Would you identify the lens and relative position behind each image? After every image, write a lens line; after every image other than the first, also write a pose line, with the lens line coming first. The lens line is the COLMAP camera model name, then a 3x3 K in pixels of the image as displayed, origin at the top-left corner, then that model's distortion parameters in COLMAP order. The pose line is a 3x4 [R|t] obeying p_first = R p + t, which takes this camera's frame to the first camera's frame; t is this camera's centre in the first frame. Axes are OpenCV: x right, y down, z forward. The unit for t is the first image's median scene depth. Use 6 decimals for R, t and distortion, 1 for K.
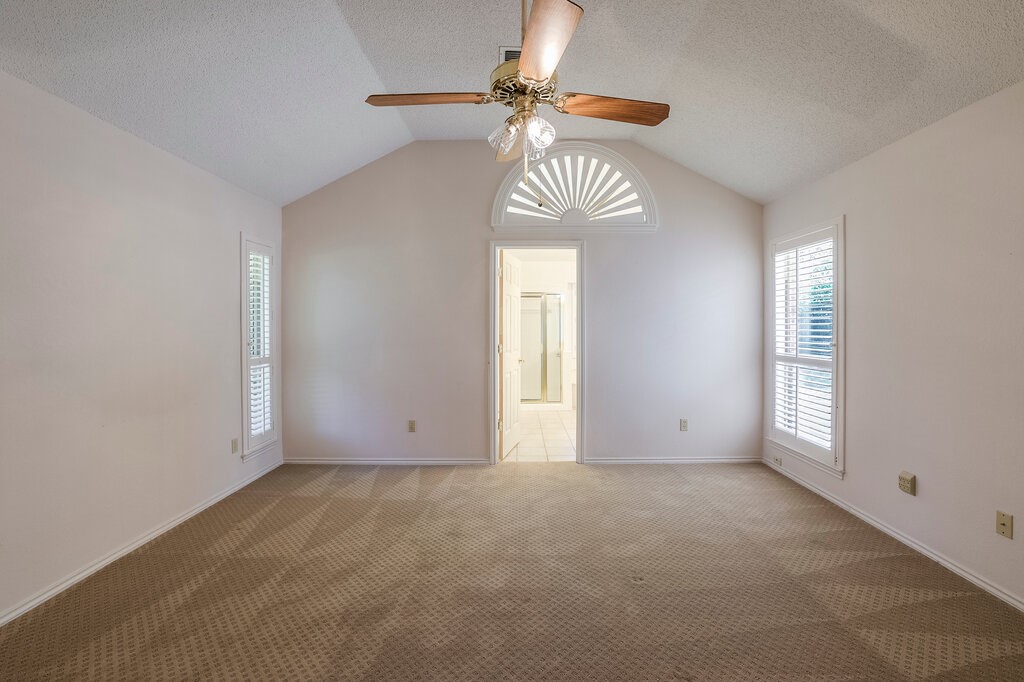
lens RADIAL K [[442.3, 0, 511.3], [0, 442.3, 335.4], [0, 0, 1]] dist [-0.035236, 0.010502]
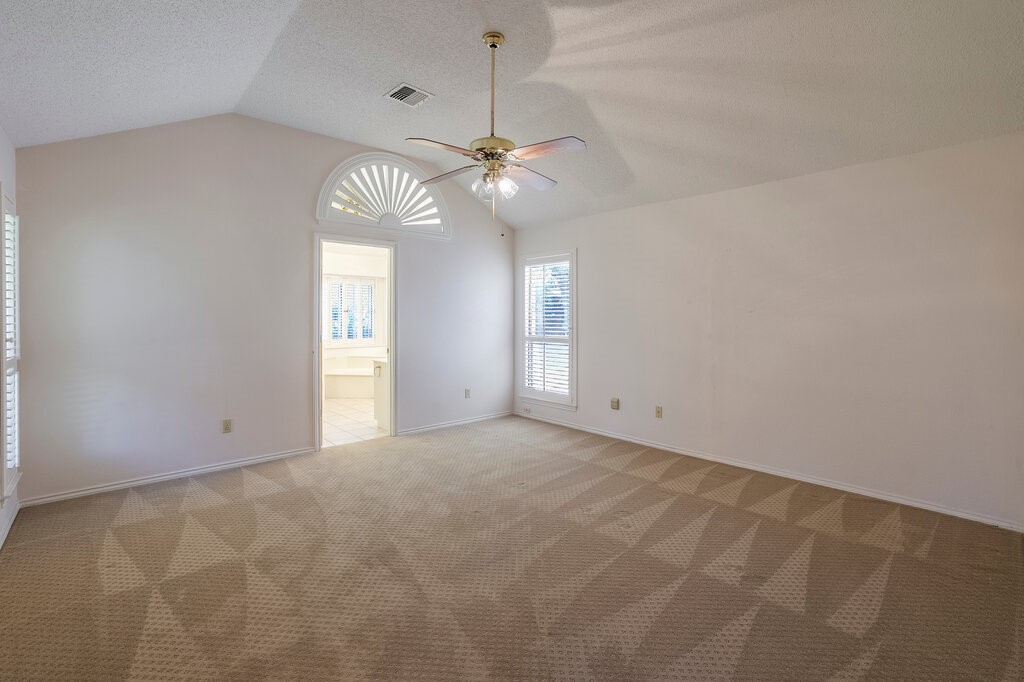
lens RADIAL K [[442.3, 0, 514.3], [0, 442.3, 330.1], [0, 0, 1]] dist [-0.035236, 0.010502]
pose [[0.750483, -0.018688, 0.660626, -0.382590], [0.012780, 0.999824, 0.013765, 0.002605], [-0.660766, -0.001888, 0.750589, -0.066136]]
